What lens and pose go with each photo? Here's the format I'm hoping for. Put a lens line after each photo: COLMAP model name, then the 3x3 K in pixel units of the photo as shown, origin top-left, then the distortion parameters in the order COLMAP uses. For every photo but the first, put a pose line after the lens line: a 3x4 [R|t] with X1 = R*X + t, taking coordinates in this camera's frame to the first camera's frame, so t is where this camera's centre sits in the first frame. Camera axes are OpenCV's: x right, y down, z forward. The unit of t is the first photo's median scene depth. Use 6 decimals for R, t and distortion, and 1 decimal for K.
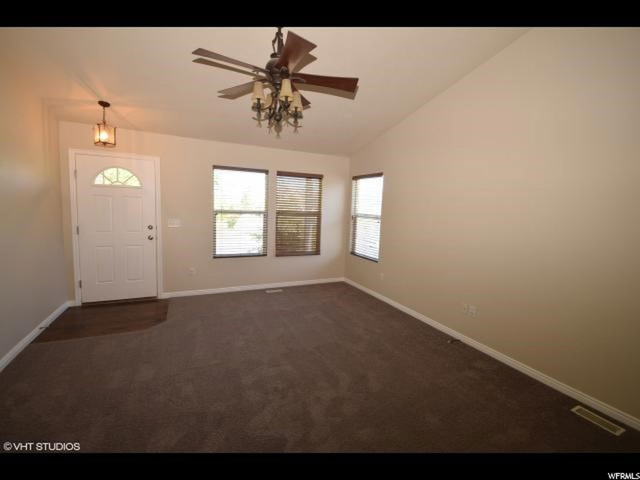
lens RADIAL K [[282.9, 0, 319.9], [0, 282.9, 238.0], [0, 0, 1]] dist [-0.009306, -0.006271]
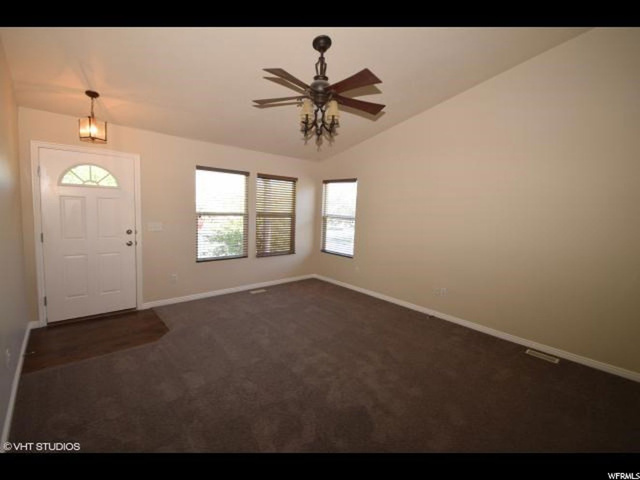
lens RADIAL K [[282.9, 0, 319.1], [0, 282.9, 238.9], [0, 0, 1]] dist [-0.009306, -0.006271]
pose [[0.956699, -0.030712, 0.289456, -0.298340], [0.027803, 0.999513, 0.014156, -0.012034], [-0.289749, -0.005495, 0.957087, -0.046471]]
